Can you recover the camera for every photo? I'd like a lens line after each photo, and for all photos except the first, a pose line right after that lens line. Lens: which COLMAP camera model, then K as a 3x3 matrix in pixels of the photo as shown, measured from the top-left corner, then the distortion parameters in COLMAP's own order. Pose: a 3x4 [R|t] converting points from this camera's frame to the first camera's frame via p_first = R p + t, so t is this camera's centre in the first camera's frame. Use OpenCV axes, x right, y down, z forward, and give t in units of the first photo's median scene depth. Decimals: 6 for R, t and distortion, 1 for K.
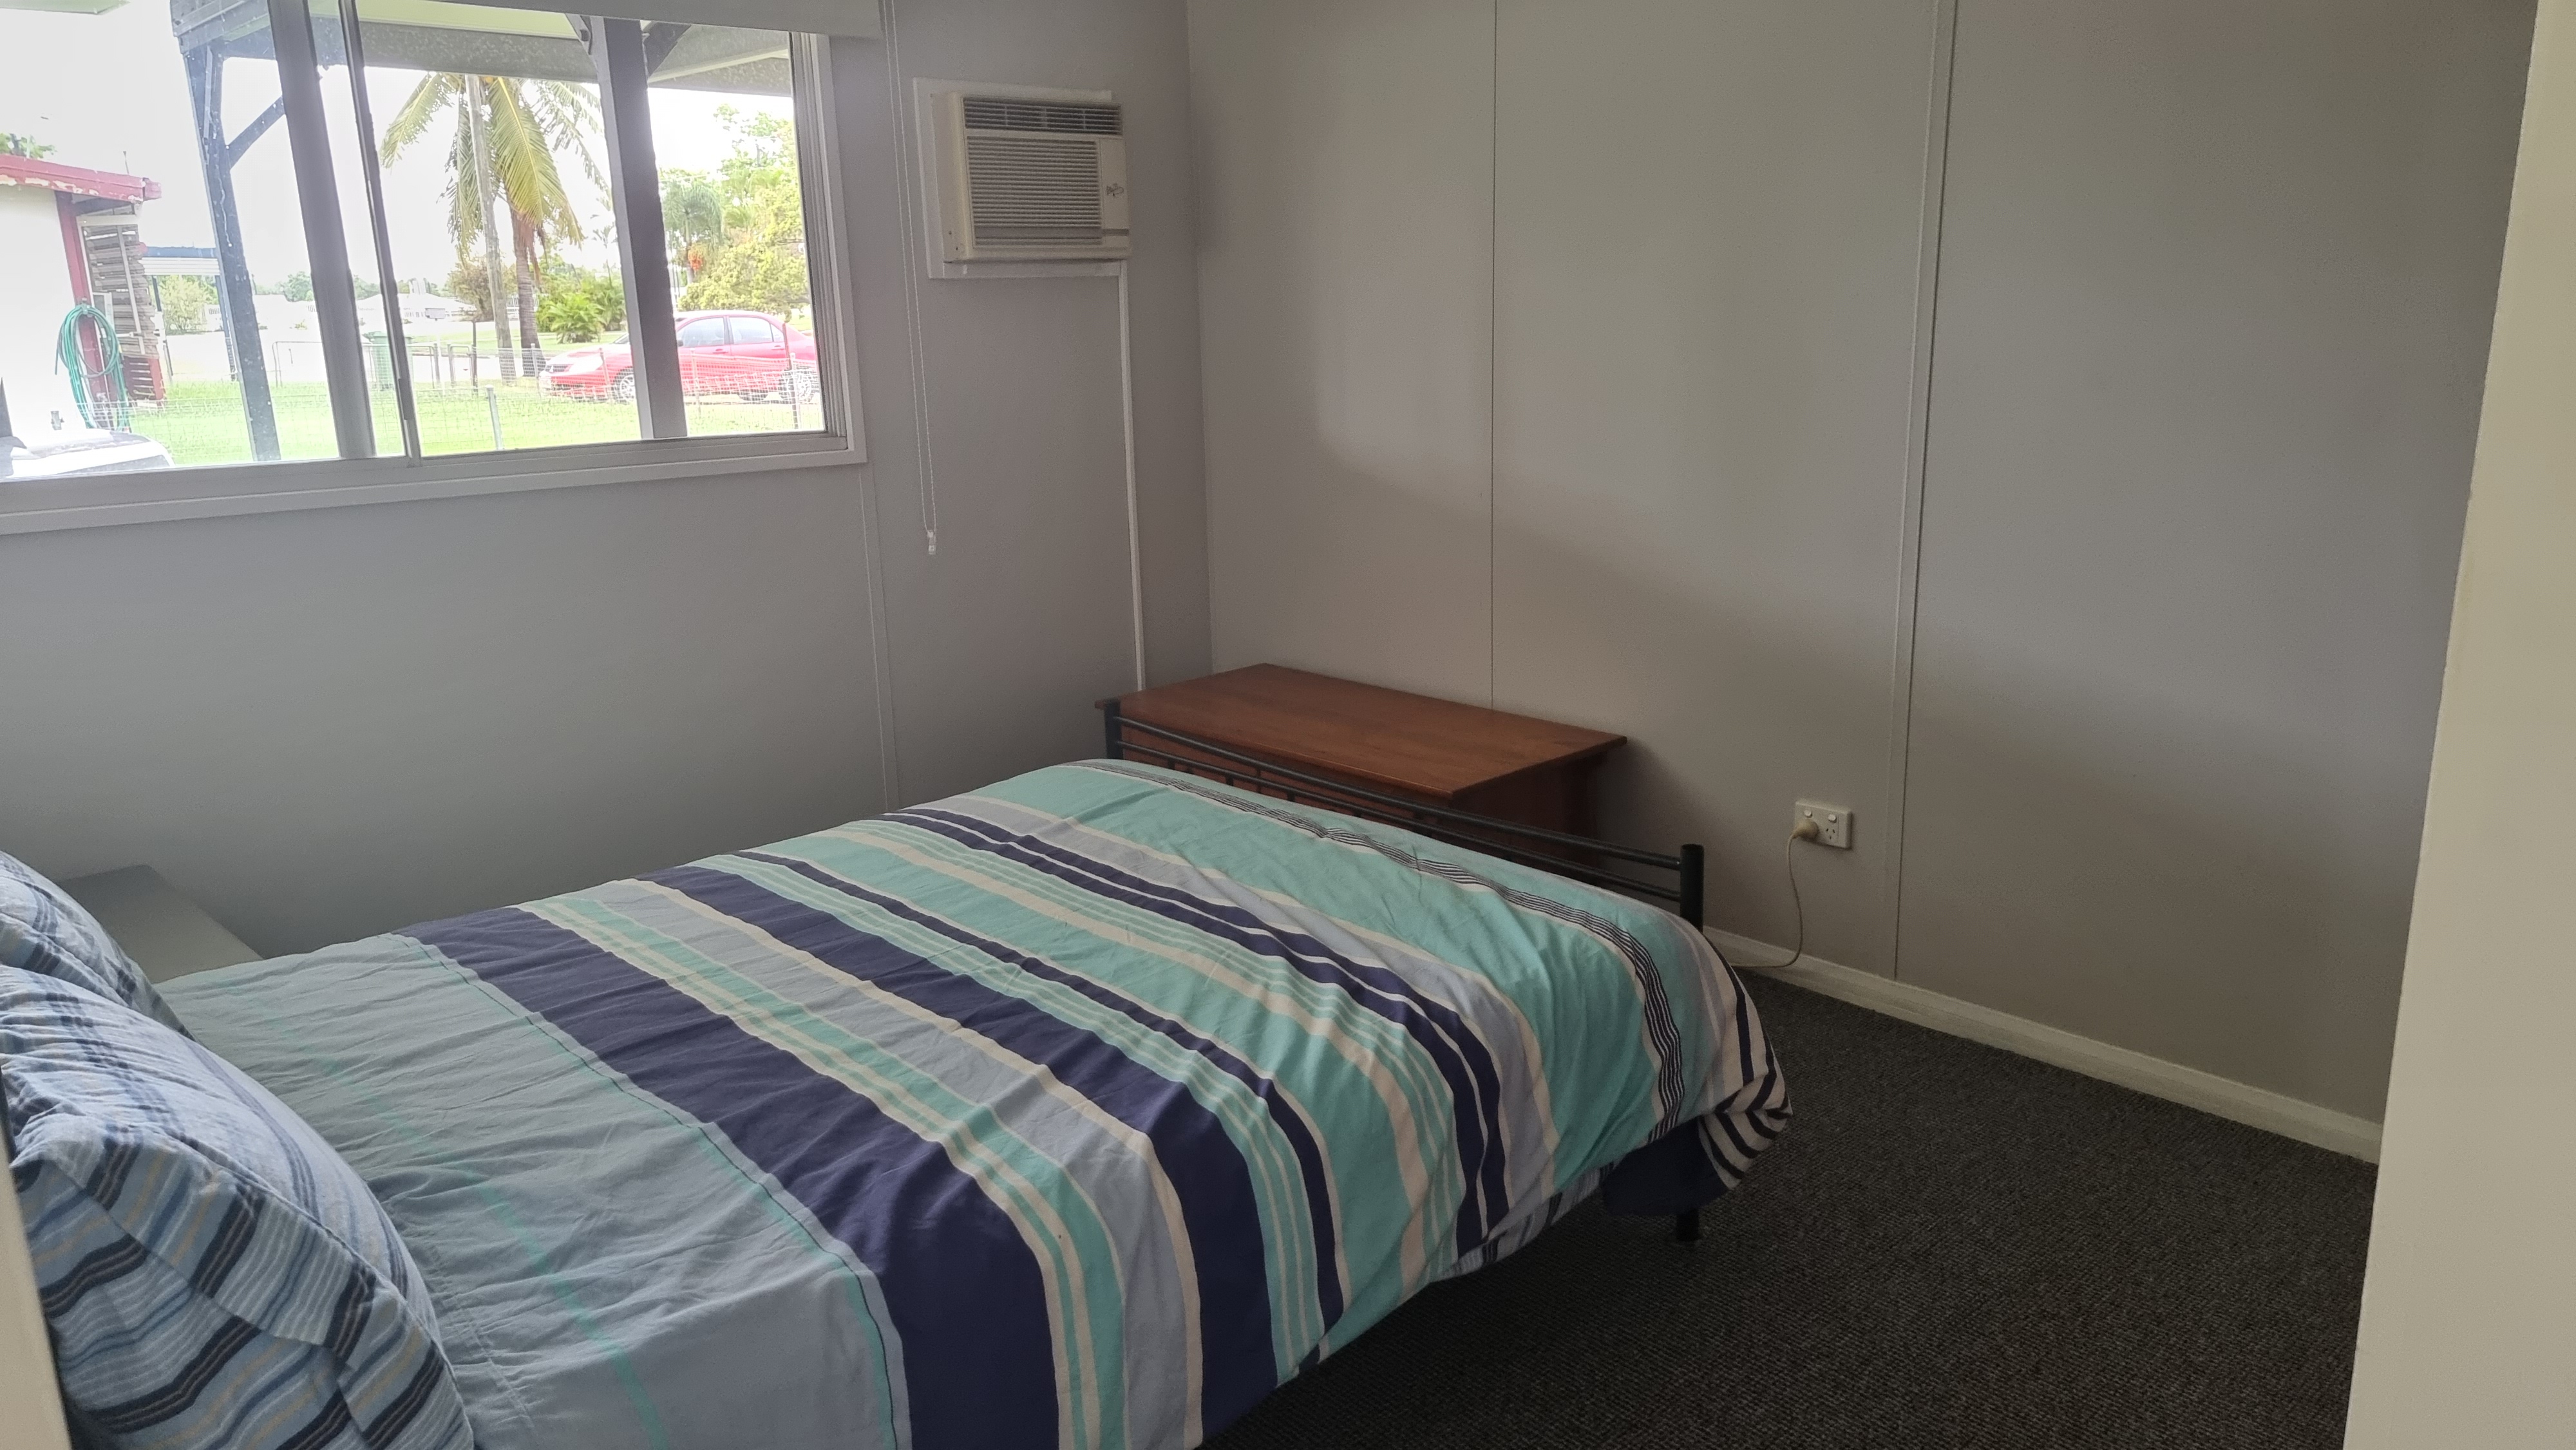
lens RADIAL K [[1778.7, 0, 1296.8], [0, 1778.7, 721.9], [0, 0, 1]] dist [0.072031, -0.048025]
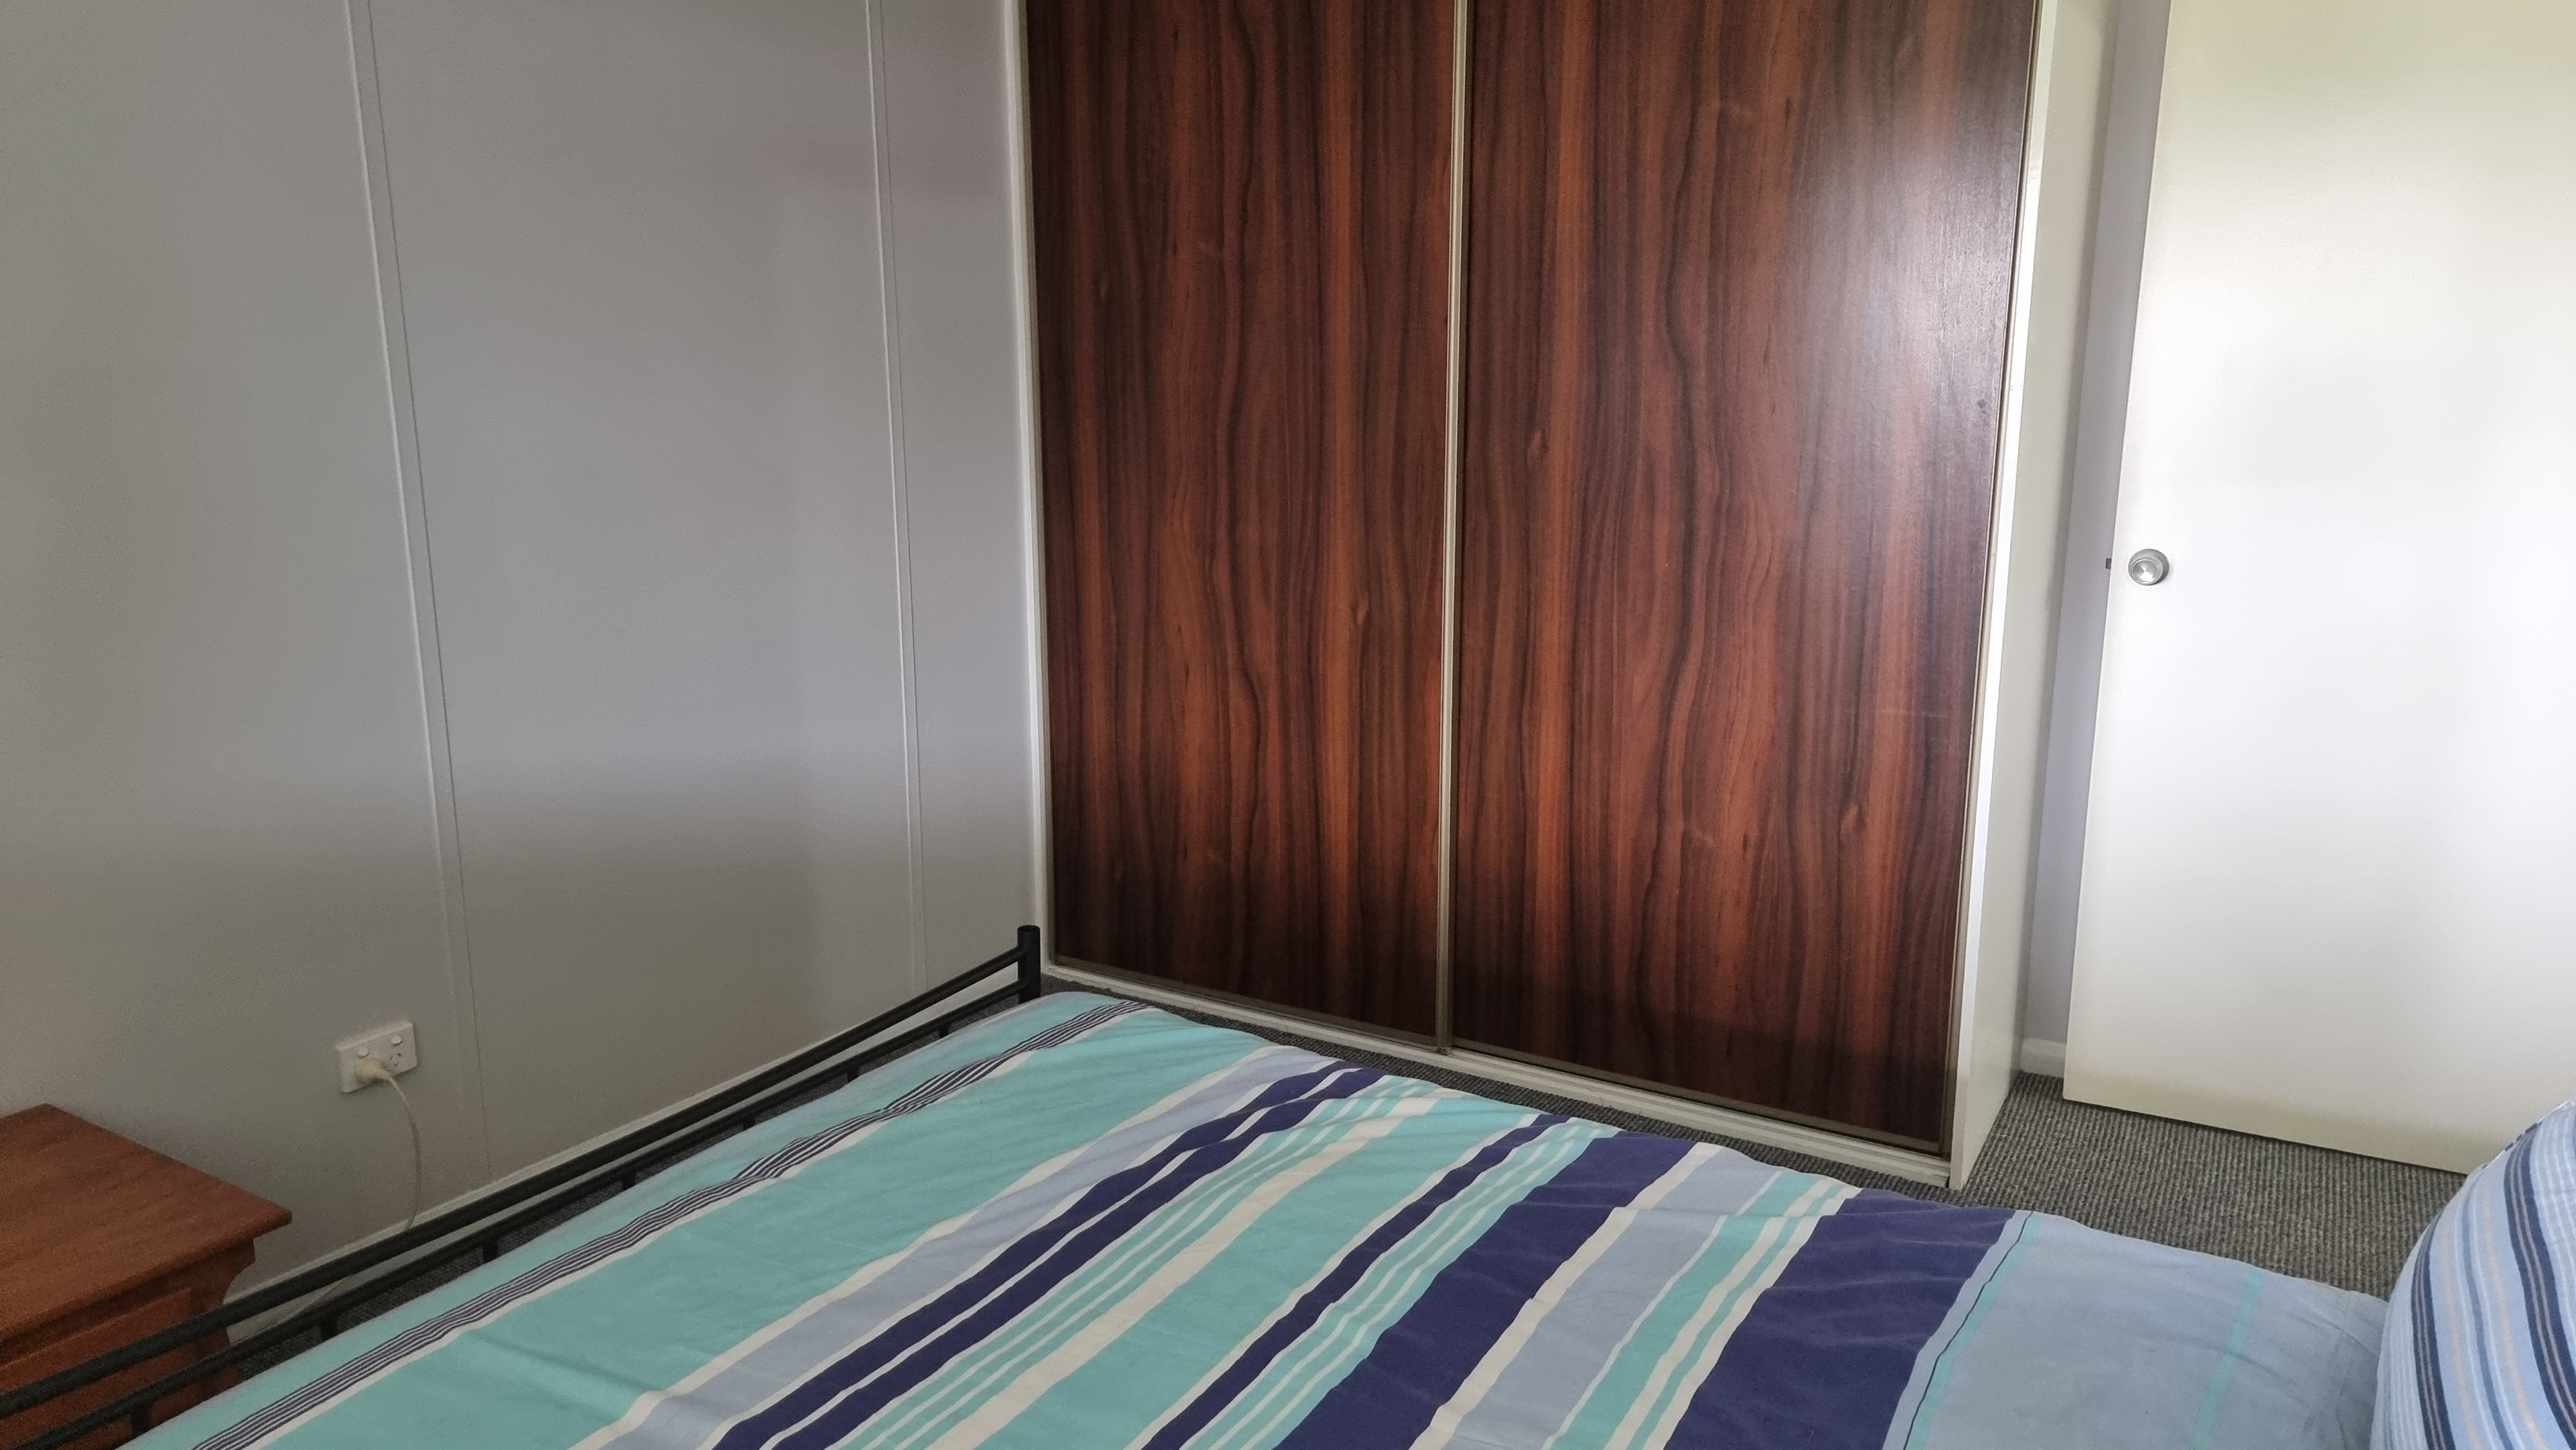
lens RADIAL K [[1778.7, 0, 1293.1], [0, 1778.7, 723.5], [0, 0, 1]] dist [0.072031, -0.048025]
pose [[-0.264408, -0.183043, 0.946881, -0.754924], [0.241592, 0.937946, 0.248778, -0.254114], [-0.933660, 0.294538, -0.203779, 1.036689]]
